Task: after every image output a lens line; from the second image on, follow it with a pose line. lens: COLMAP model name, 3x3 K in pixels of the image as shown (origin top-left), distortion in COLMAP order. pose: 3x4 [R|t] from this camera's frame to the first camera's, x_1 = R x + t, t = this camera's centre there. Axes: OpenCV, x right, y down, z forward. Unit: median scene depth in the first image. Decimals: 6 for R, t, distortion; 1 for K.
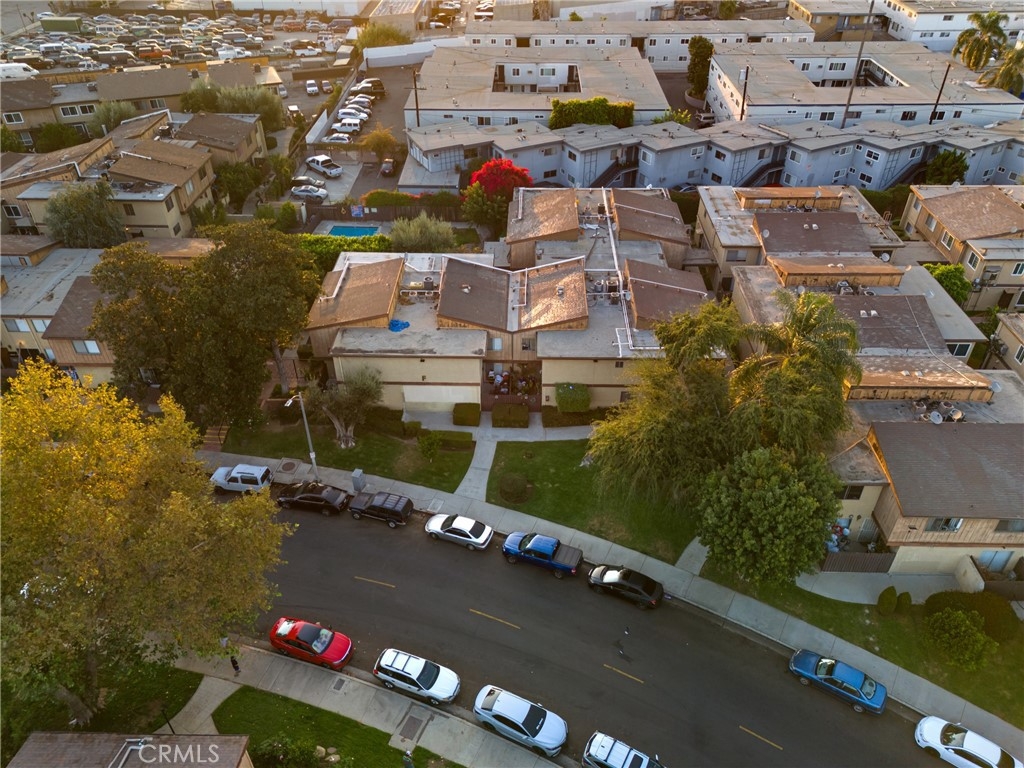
lens RADIAL K [[753.7, 0, 512.0], [0, 753.7, 384.0], [0, 0, 1]] dist [0.033595, -0.005939]
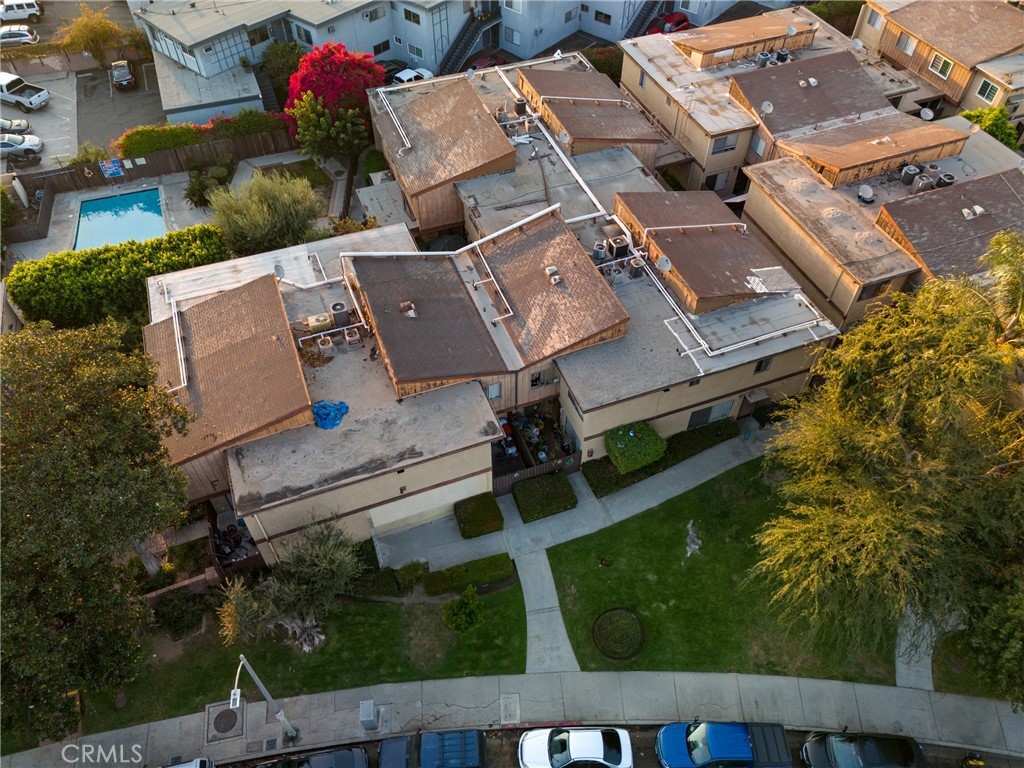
lens RADIAL K [[753.7, 0, 512.0], [0, 753.7, 384.0], [0, 0, 1]] dist [0.033595, -0.005939]
pose [[0.925999, -0.281570, 0.251485, -0.134412], [0.221561, 0.944674, 0.241871, -0.173984], [-0.305675, -0.168253, 0.937152, 0.353152]]
